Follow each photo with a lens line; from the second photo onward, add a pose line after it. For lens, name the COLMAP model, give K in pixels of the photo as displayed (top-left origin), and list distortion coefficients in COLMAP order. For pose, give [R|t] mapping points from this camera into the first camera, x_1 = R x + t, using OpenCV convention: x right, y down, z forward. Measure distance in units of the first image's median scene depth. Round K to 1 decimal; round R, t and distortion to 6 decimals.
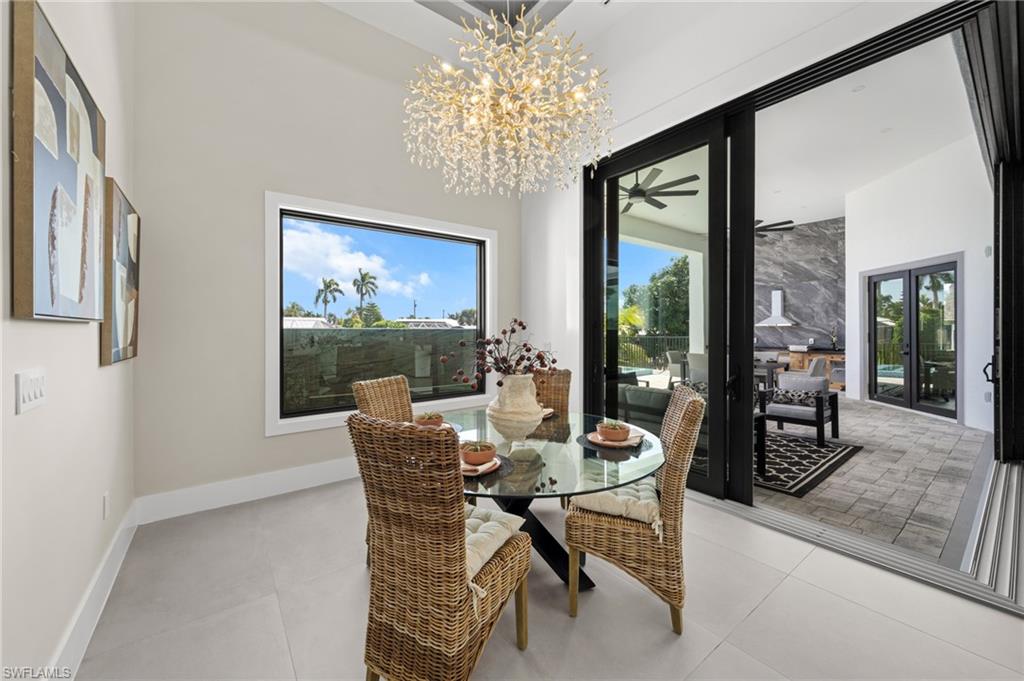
lens RADIAL K [[385.8, 0, 504.4], [0, 385.8, 331.9], [0, 0, 1]] dist [-0.002027, 0.000404]
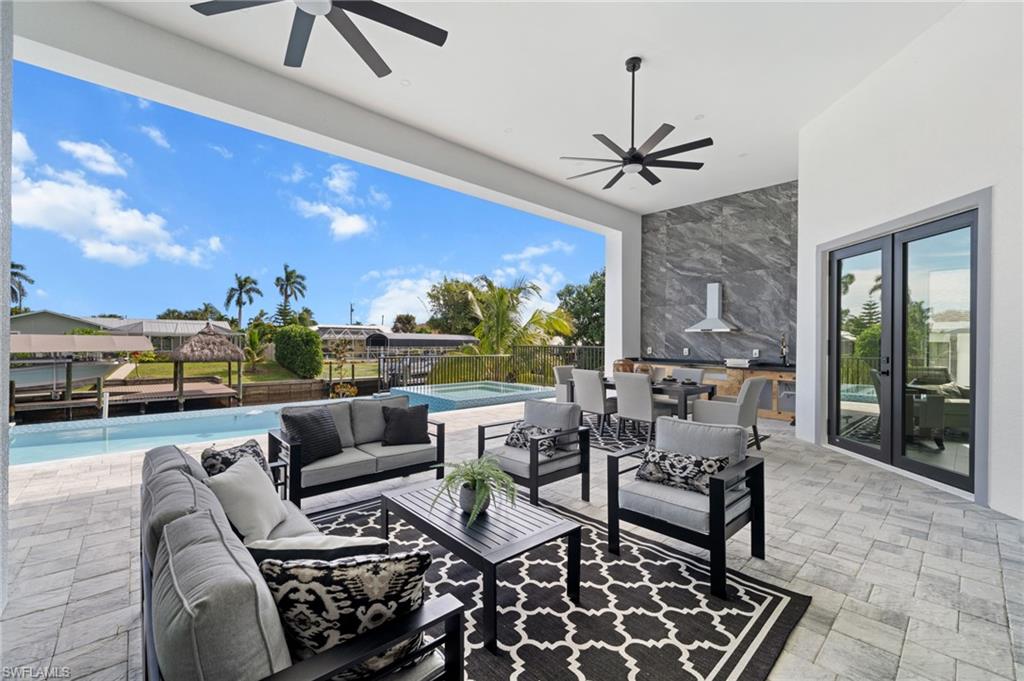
lens RADIAL K [[408.1, 0, 520.7], [0, 408.1, 342.4], [0, 0, 1]] dist [0.013148, -0.000579]
pose [[0.993830, 0.011514, 0.110315, 0.275731], [-0.011309, 0.999933, -0.002484, 0.010904], [-0.110336, 0.001221, 0.993894, 0.287193]]
